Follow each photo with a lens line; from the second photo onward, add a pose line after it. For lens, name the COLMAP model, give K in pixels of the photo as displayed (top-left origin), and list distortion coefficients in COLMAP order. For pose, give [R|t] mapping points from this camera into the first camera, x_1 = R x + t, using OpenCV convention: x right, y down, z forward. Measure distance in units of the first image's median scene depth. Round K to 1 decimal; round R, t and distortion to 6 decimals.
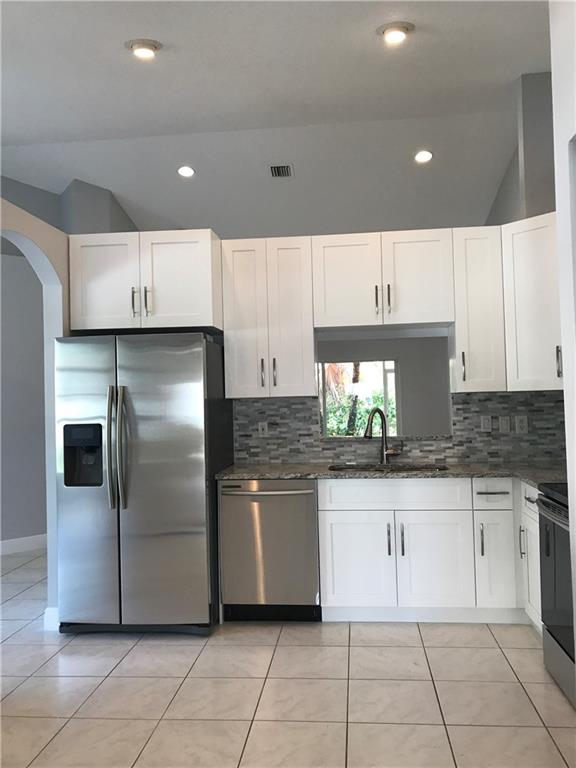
lens RADIAL K [[638.0, 0, 281.9], [0, 638.0, 386.1], [0, 0, 1]] dist [0.044925, -0.064907]
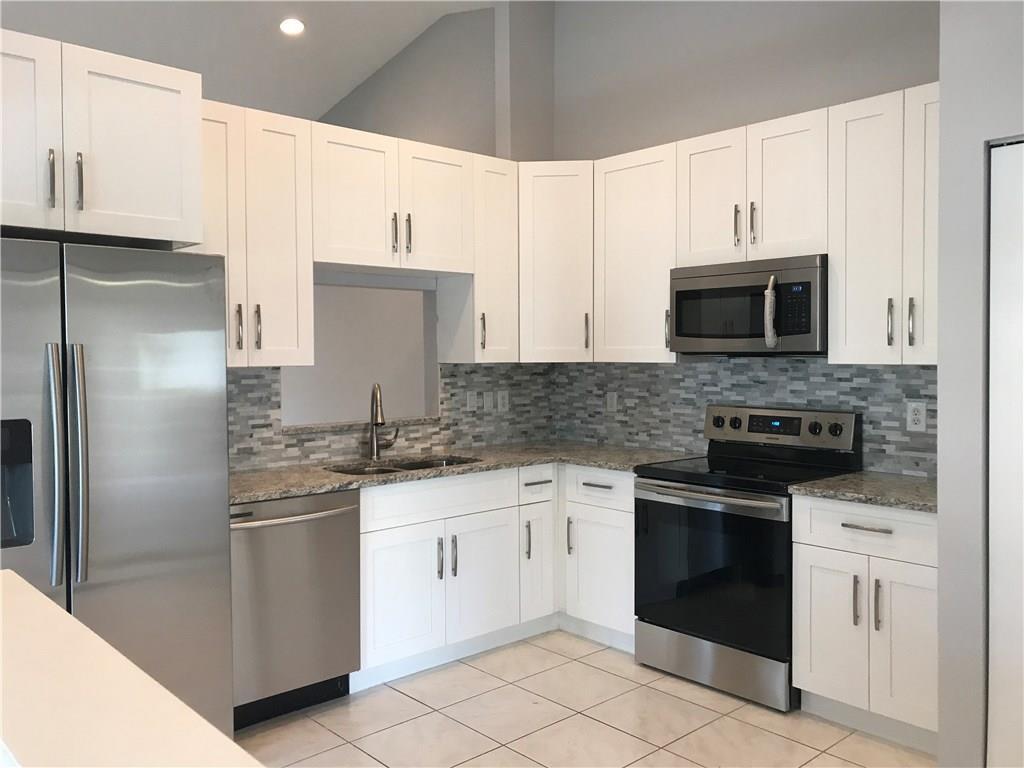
lens RADIAL K [[850.6, 0, 507.0], [0, 850.6, 374.4], [0, 0, 1]] dist [0.044925, -0.064907]
pose [[0.658773, -0.000183, 0.752342, -0.463831], [-0.018383, 0.999698, 0.016339, 0.006336], [-0.752118, -0.024594, 0.658570, 0.255248]]
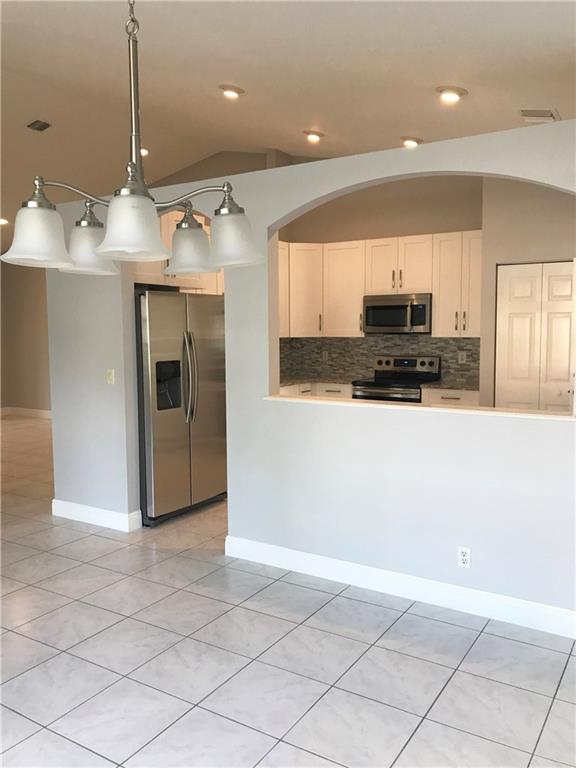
lens RADIAL K [[638.0, 0, 285.8], [0, 638.0, 384.1], [0, 0, 1]] dist [0.044925, -0.064907]
pose [[0.441739, -0.060400, 0.895108, -1.071096], [-0.012465, 0.997222, 0.073442, 0.007846], [-0.897057, -0.043600, 0.439759, 0.205635]]
